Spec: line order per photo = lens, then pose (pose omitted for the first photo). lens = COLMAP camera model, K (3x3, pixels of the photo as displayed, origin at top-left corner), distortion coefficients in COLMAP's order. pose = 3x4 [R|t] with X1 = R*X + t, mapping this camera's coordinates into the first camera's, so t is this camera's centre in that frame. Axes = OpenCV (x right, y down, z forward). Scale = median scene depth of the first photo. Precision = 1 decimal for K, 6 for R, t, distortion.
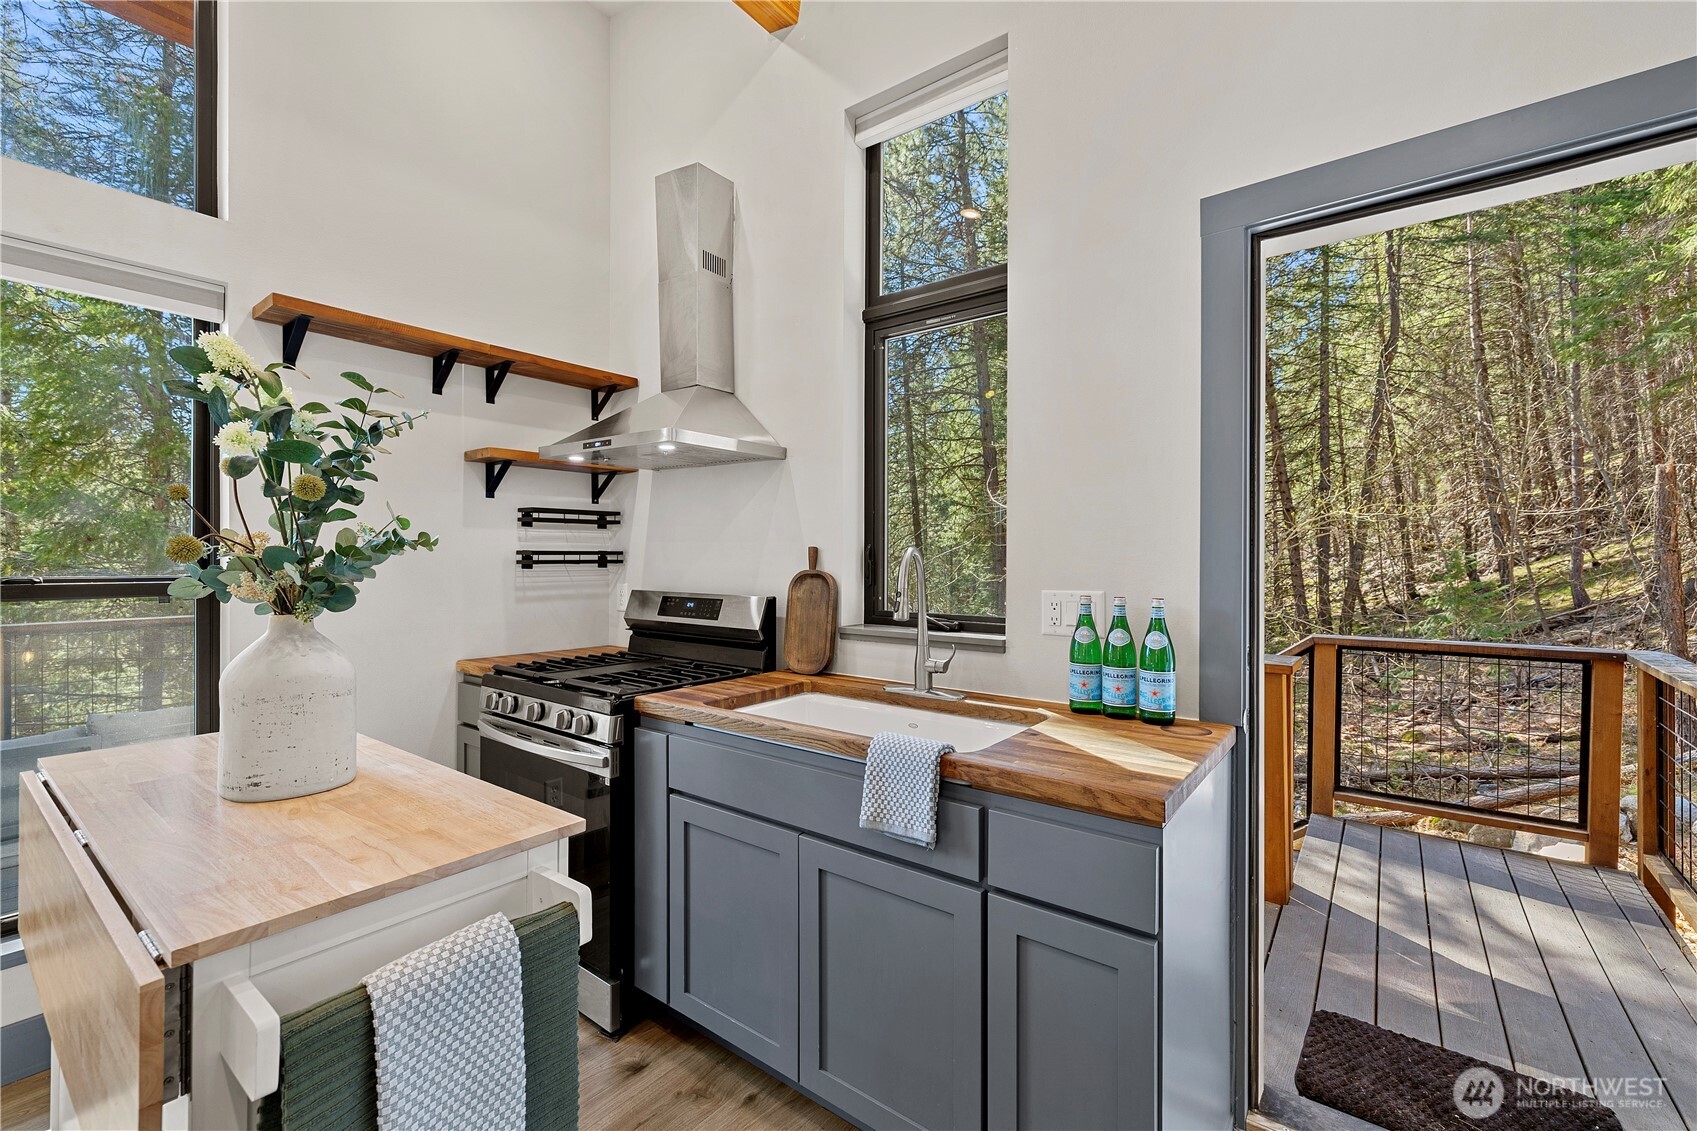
lens RADIAL K [[712.5, 0, 850.4], [0, 712.5, 560.0], [0, 0, 1]] dist [0.001239, 0.000481]
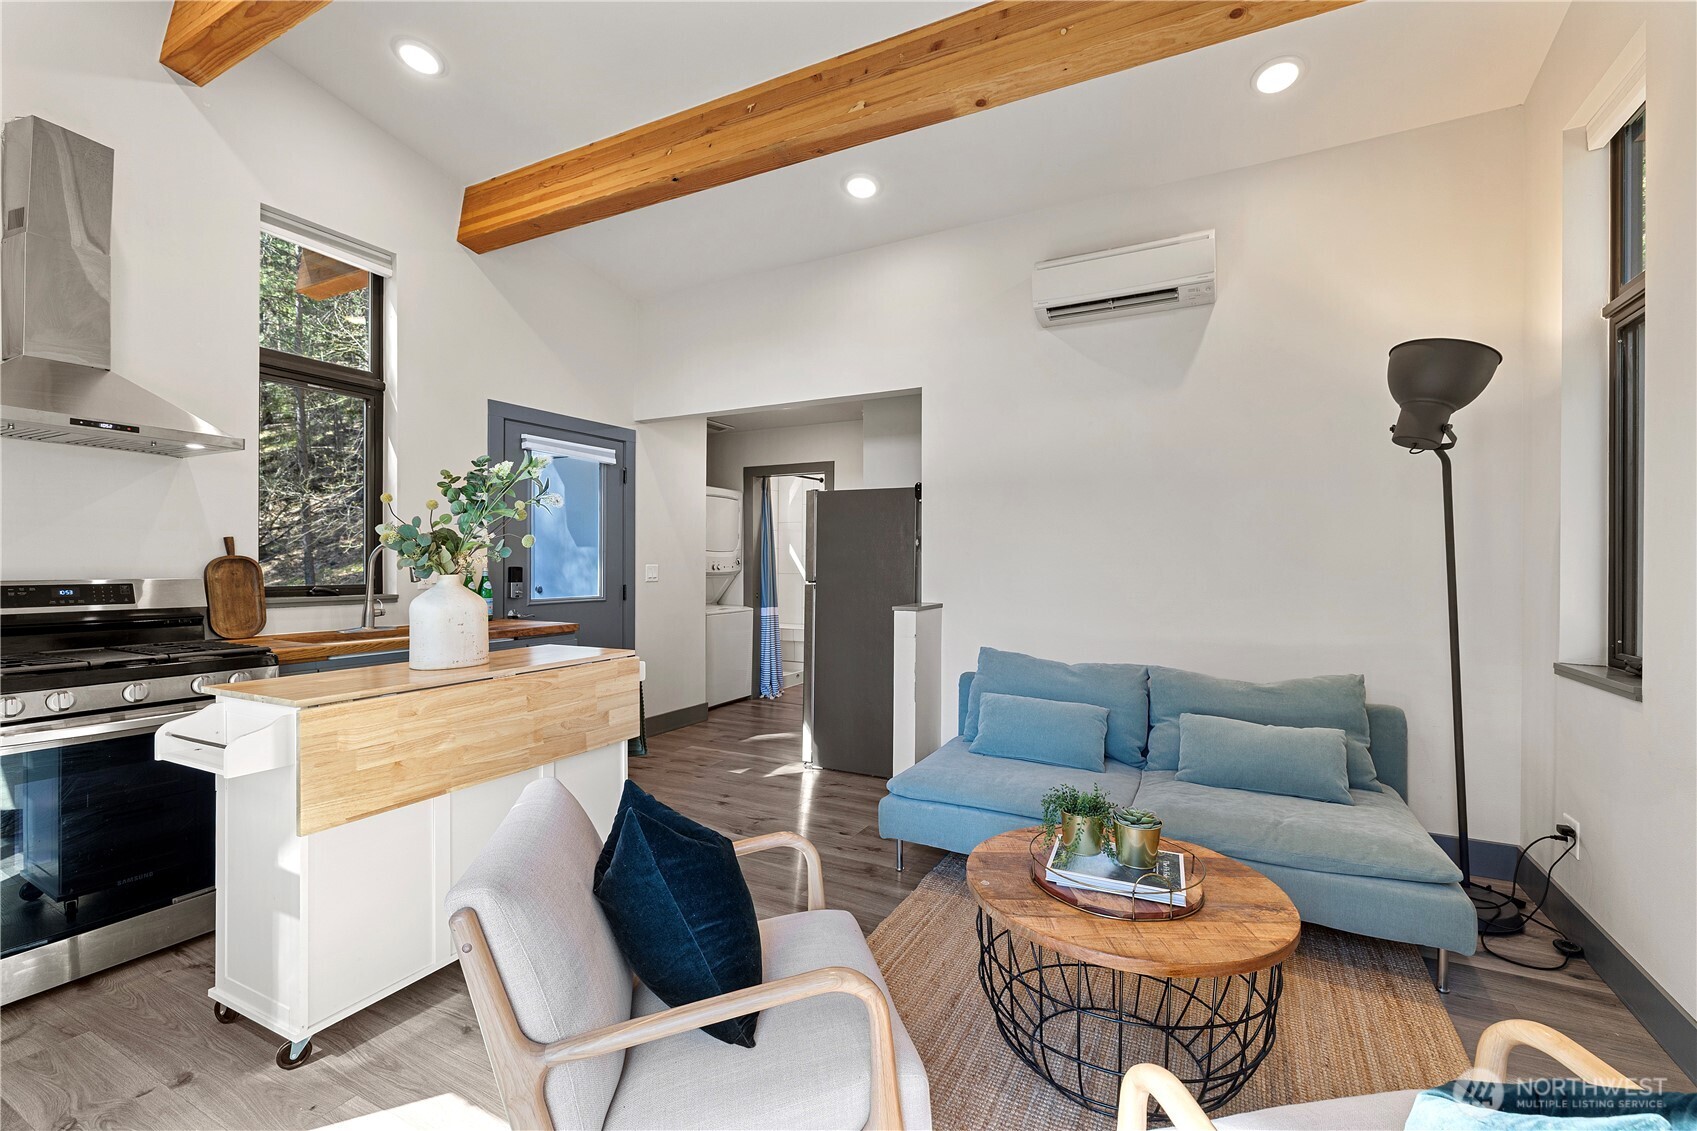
lens RADIAL K [[721.6, 0, 849.4], [0, 721.6, 563.4], [0, 0, 1]] dist [0.001072, 0.000368]
pose [[-0.170001, -0.004159, 0.985435, -1.426498], [-0.002644, 0.999989, 0.003764, 0.019435], [-0.985440, -0.001966, -0.170010, 0.154036]]
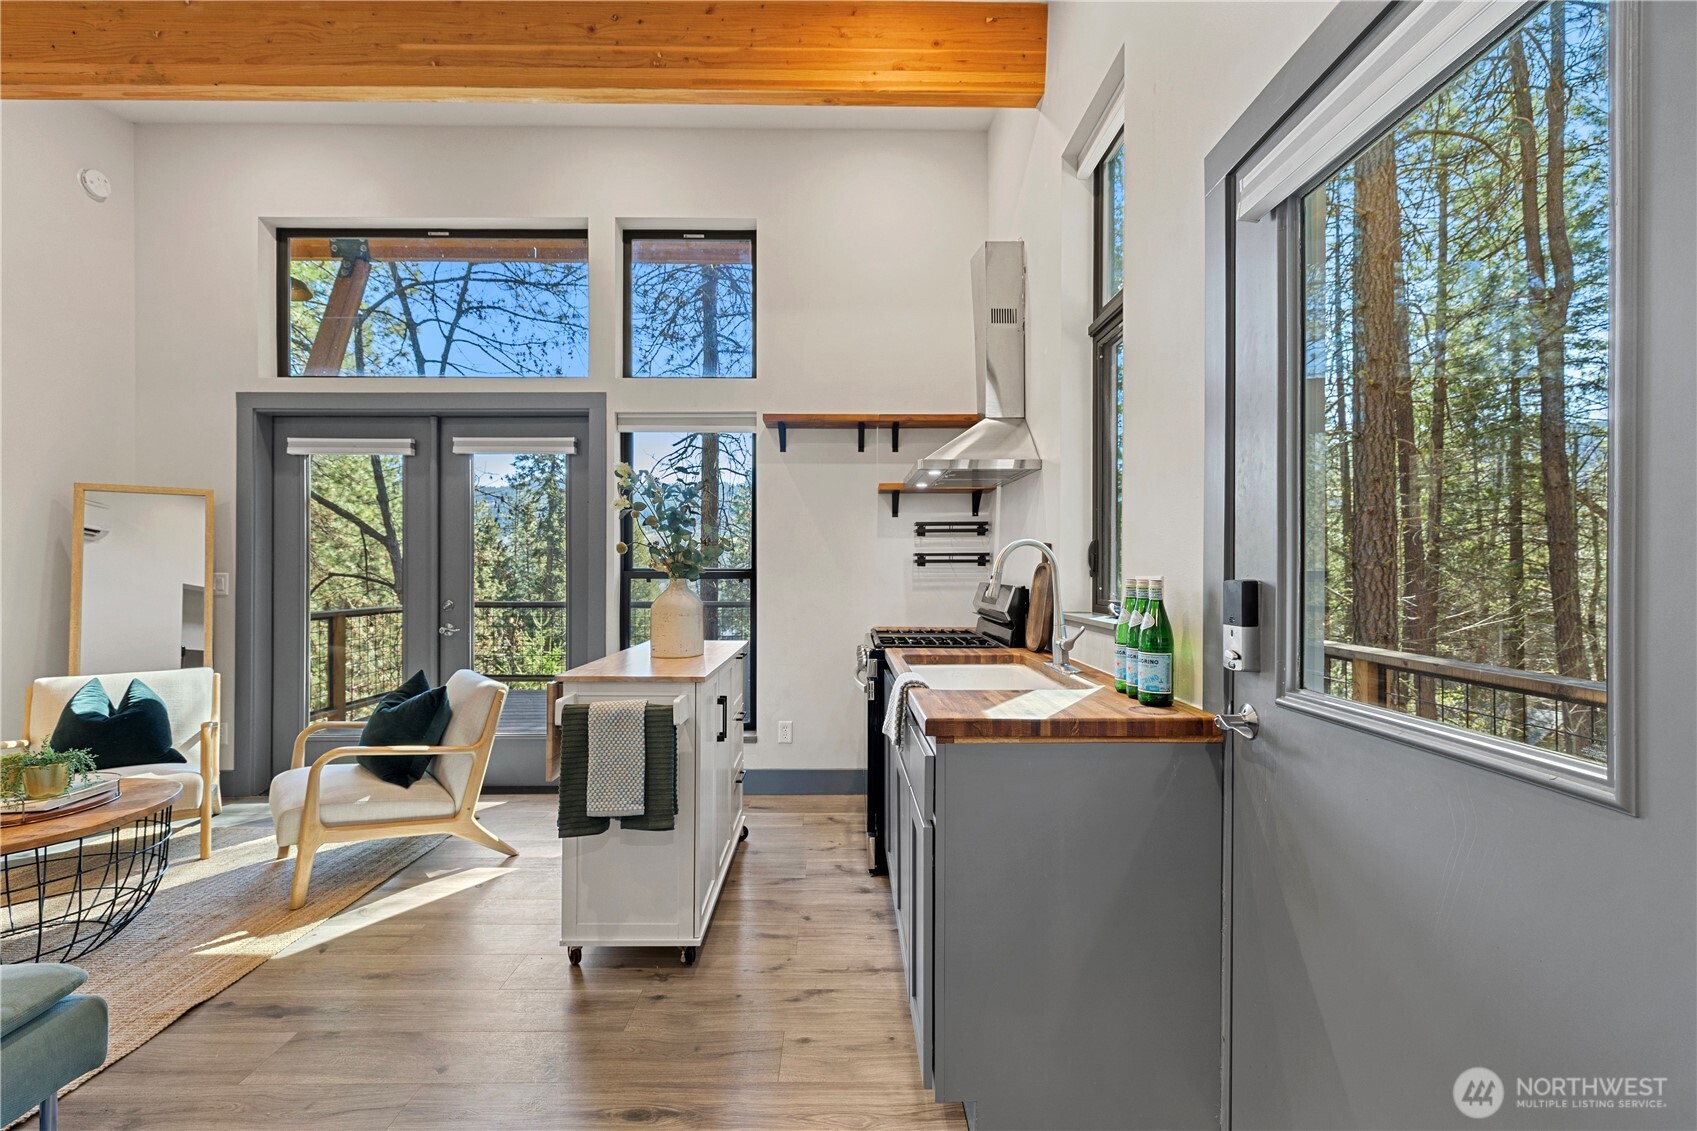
lens RADIAL K [[713.0, 0, 848.7], [0, 713.0, 575.9], [0, 0, 1]] dist [0.001567, 0.000204]
pose [[0.615908, 0.003558, -0.787810, 0.646410], [-0.001076, 0.999993, 0.003676, 0.030292], [0.787817, -0.001416, 0.615907, 0.032069]]
